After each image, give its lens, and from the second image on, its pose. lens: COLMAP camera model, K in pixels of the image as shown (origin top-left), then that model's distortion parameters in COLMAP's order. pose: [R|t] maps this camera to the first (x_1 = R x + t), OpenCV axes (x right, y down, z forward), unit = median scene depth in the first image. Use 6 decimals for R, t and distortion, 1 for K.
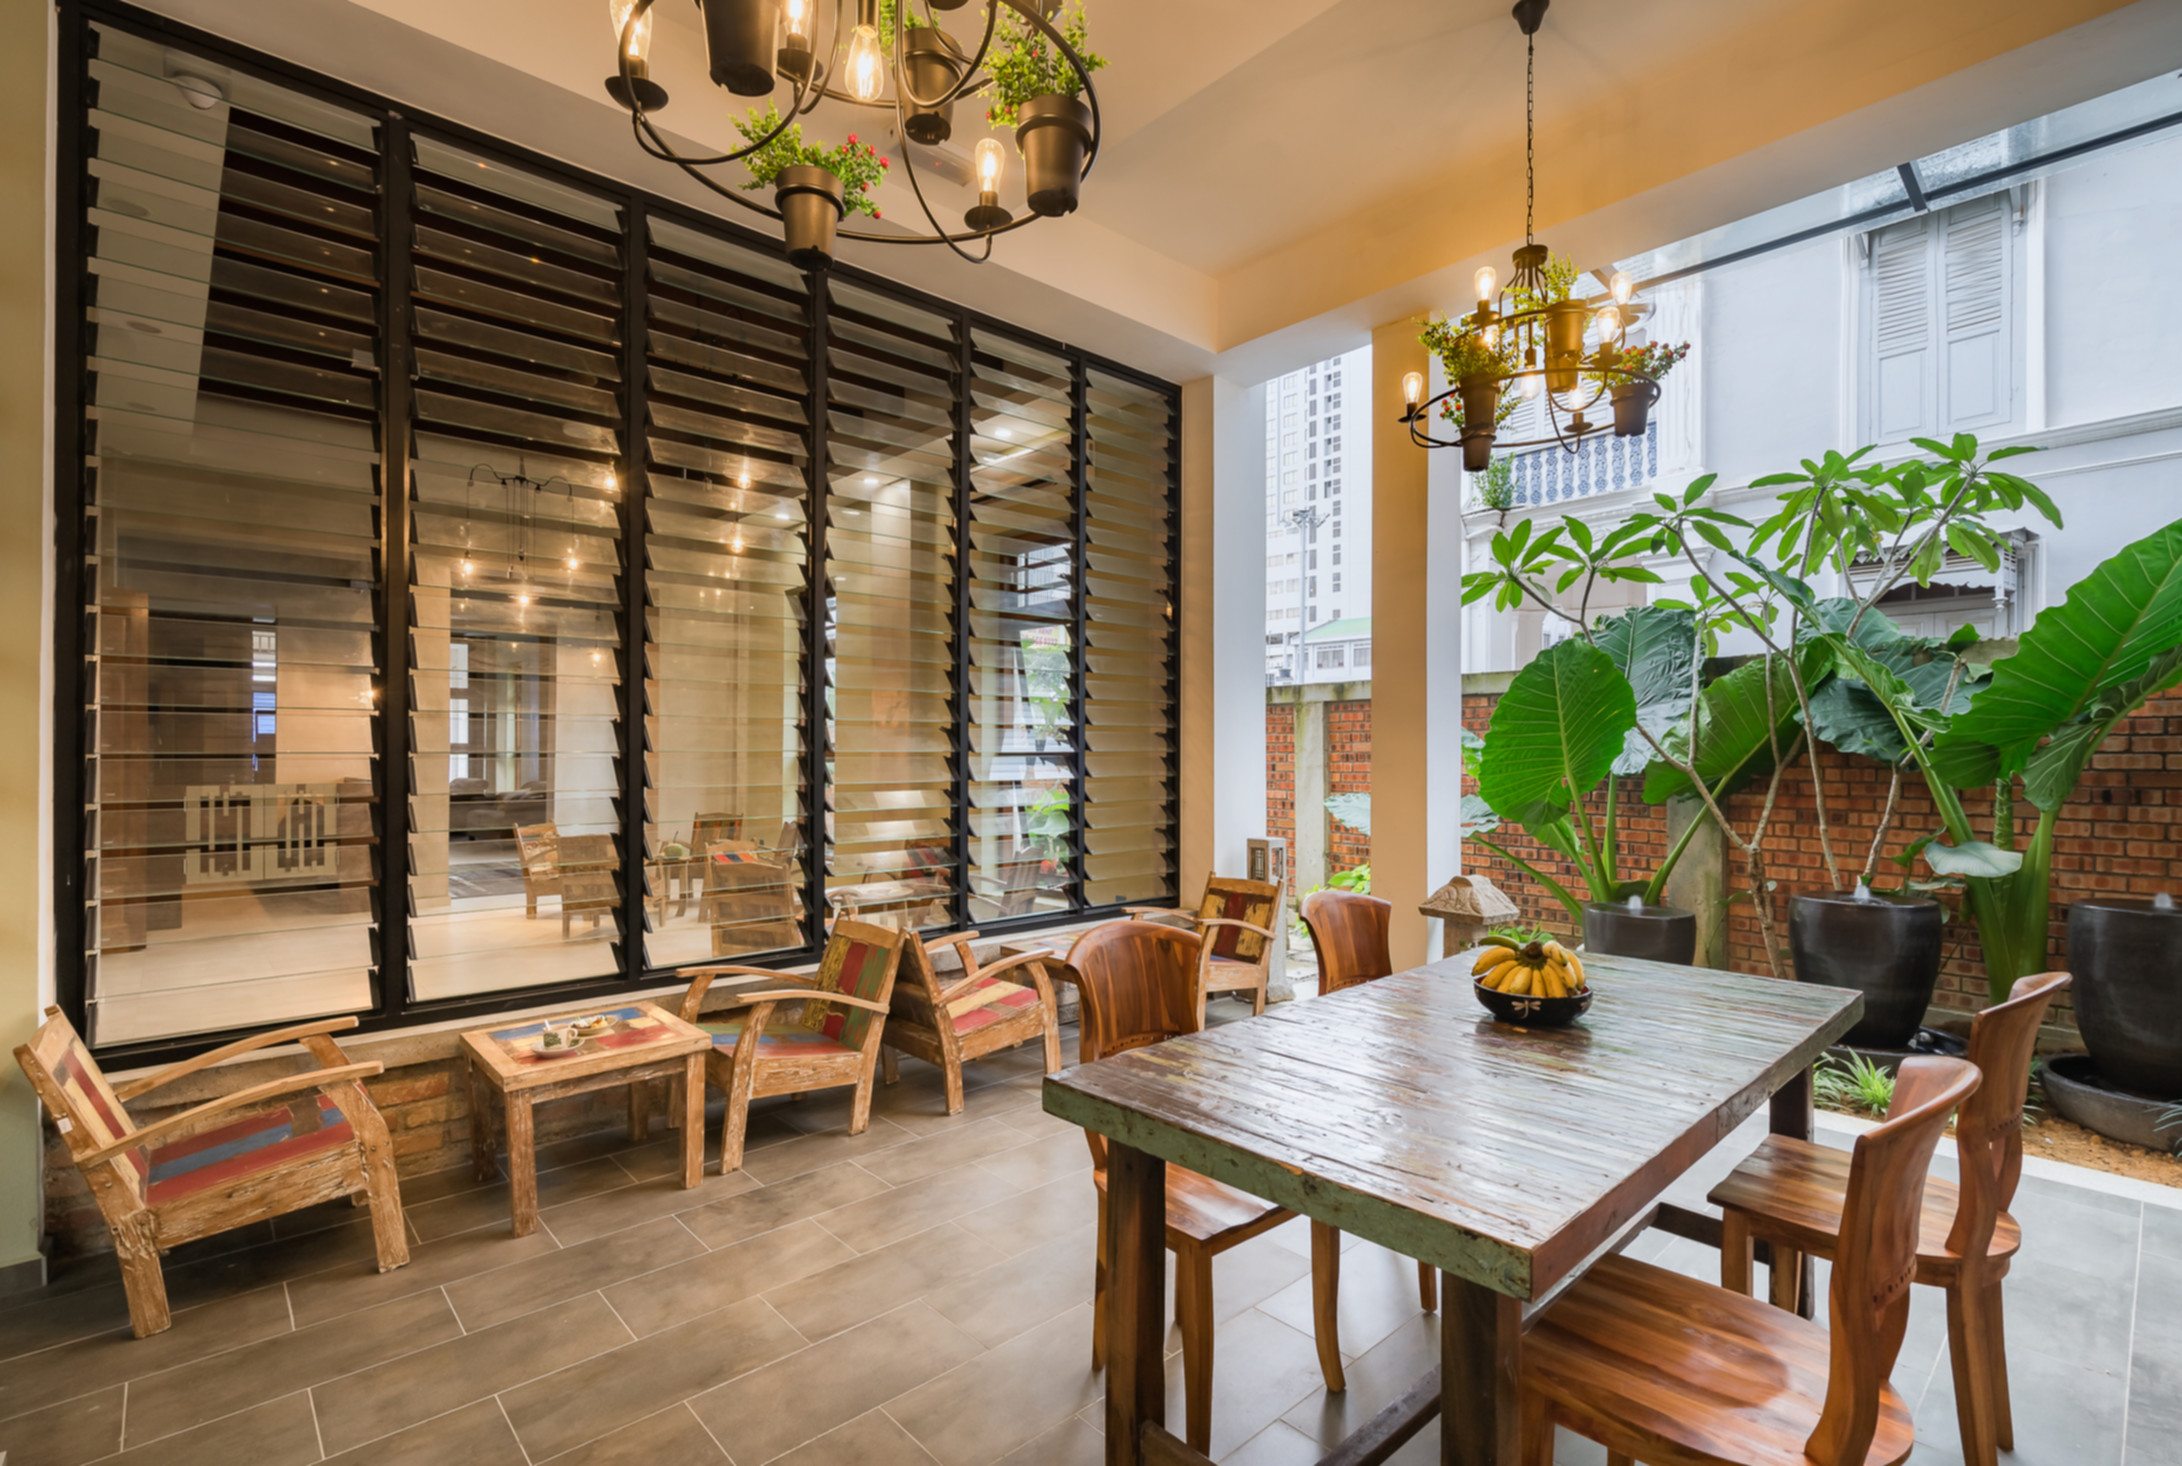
lens RADIAL K [[994.3, 0, 1086.9], [0, 994.3, 744.9], [0, 0, 1]] dist [-0.001721, 0.000713]
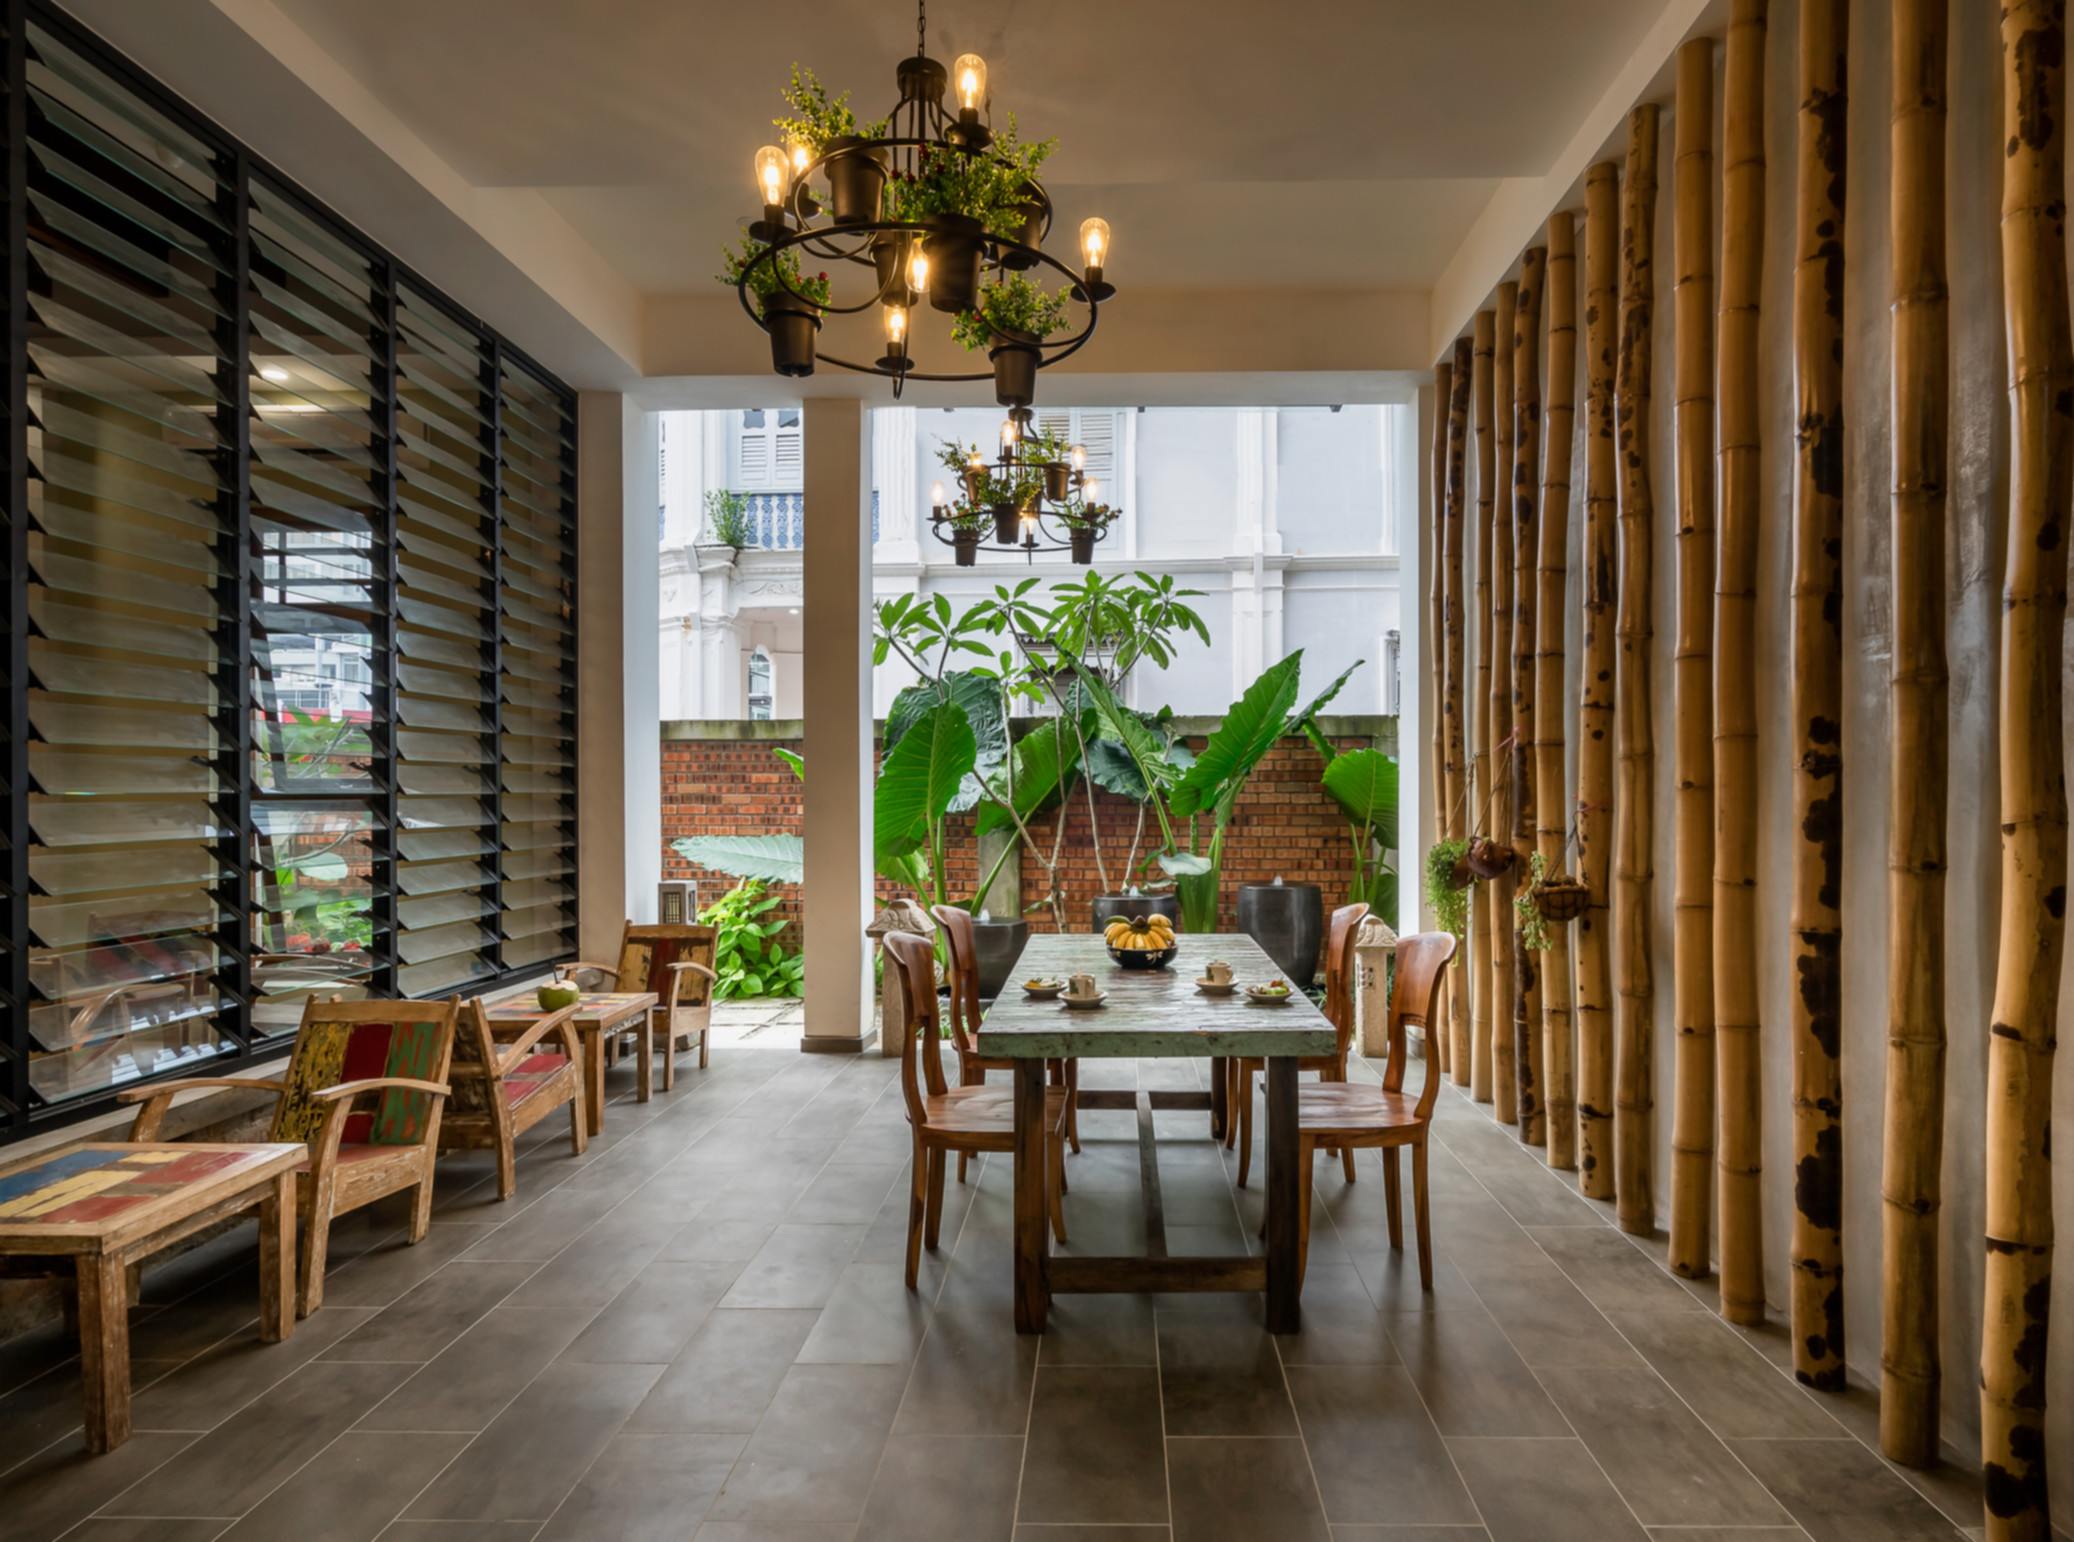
lens RADIAL K [[1188.0, 0, 1042.3], [0, 1188.0, 780.6], [0, 0, 1]] dist [0.007588, 0.000373]
pose [[0.694103, 0.005745, 0.719853, -0.458590], [-0.002947, 0.999982, -0.005139, -0.000844], [-0.719870, 0.001445, 0.694107, -0.075119]]
